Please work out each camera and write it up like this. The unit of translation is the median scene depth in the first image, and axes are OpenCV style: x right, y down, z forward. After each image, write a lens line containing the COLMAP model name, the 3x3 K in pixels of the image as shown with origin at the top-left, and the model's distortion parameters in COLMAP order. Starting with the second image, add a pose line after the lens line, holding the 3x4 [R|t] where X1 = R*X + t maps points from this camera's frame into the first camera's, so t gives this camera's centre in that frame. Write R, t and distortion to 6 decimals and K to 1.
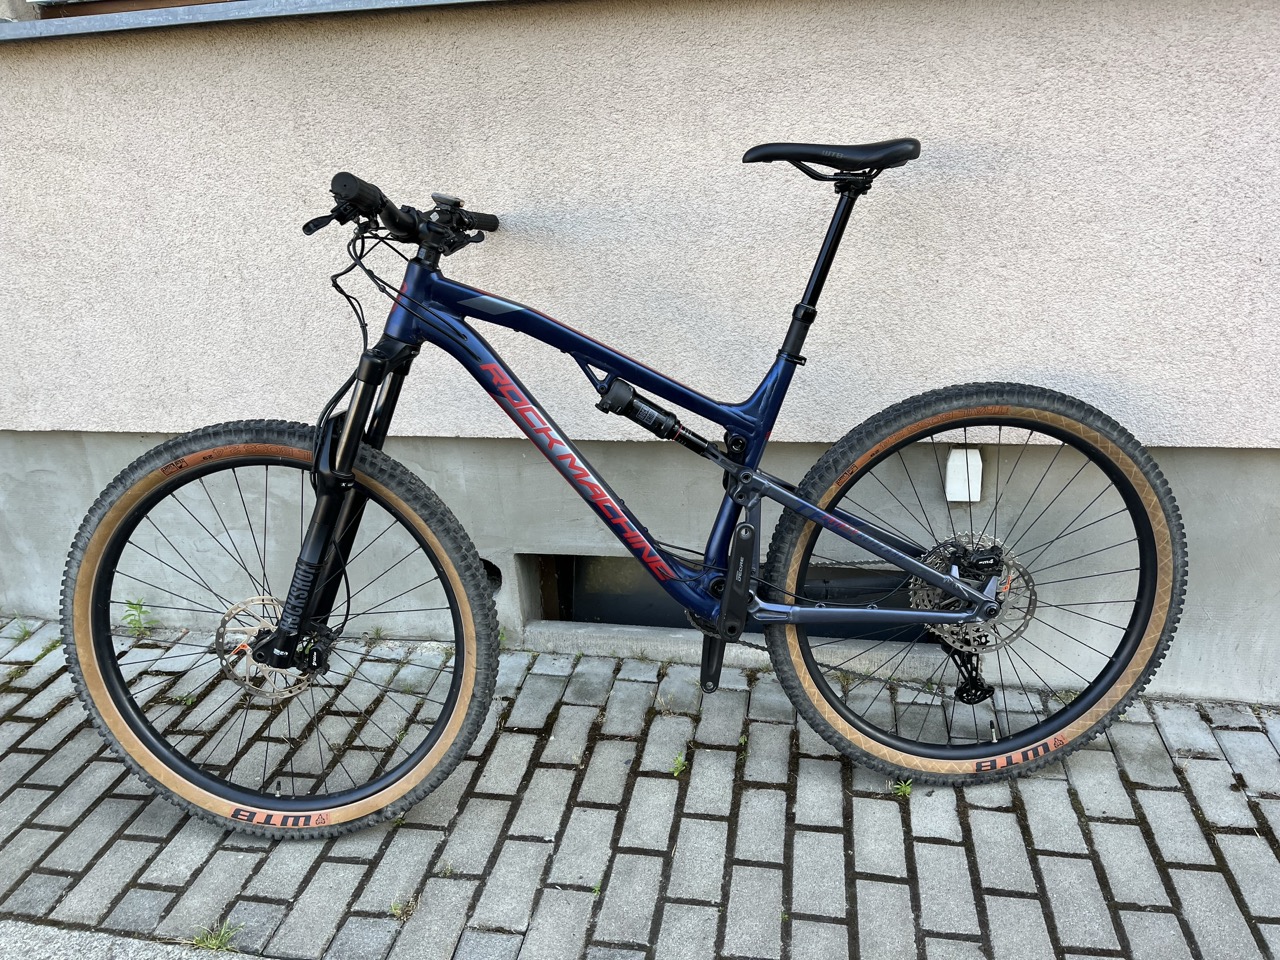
lens RADIAL K [[991.9, 0, 640.0], [0, 991.9, 480.0], [0, 0, 1]] dist [0.040479, -0.001183]
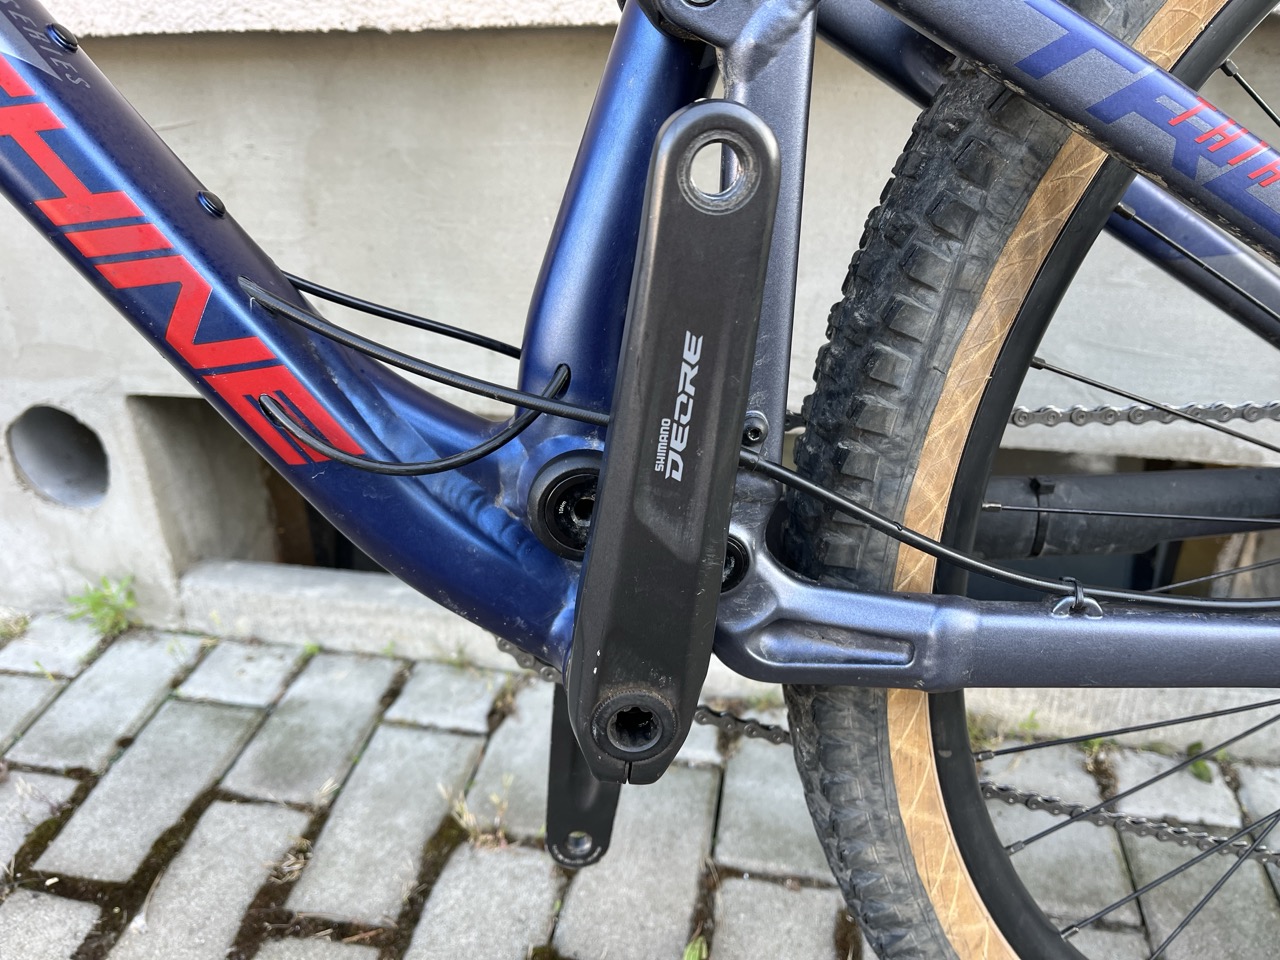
lens RADIAL K [[991.9, 0, 640.0], [0, 991.9, 480.0], [0, 0, 1]] dist [0.040479, -0.001183]
pose [[0.999590, 0.022908, 0.017198, 0.073680], [-0.024576, 0.994268, 0.104051, 0.068078], [-0.014716, -0.104431, 0.994423, 0.668453]]
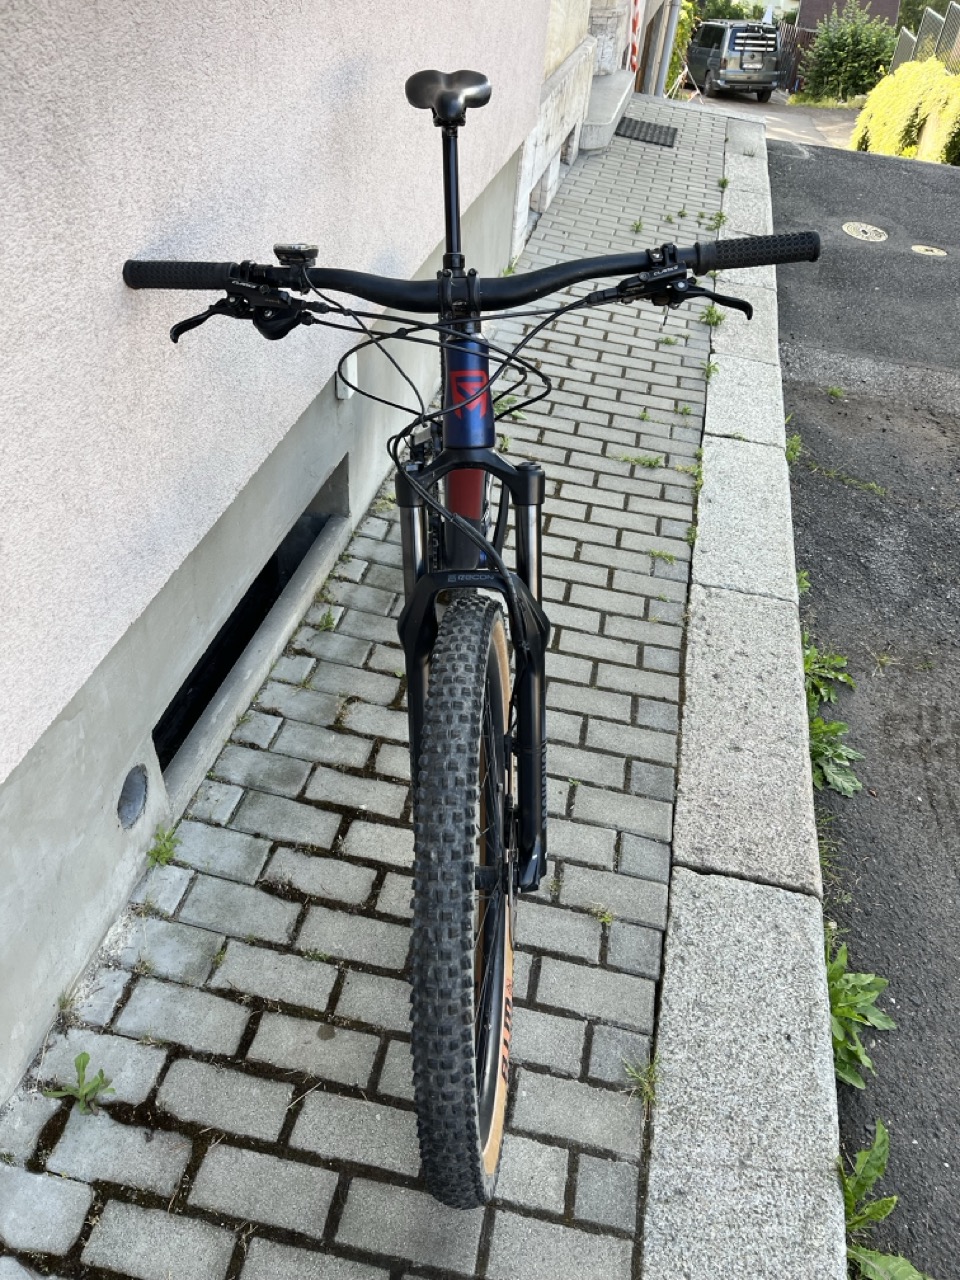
lens RADIAL K [[991.9, 0, 480.0], [0, 991.9, 640.0], [0, 0, 1]] dist [0.040479, -0.001183]
pose [[0.002967, -0.591694, 0.806157, -0.737466], [0.260988, 0.778679, 0.570565, -0.359471], [-0.965338, 0.208704, 0.156735, 0.712415]]
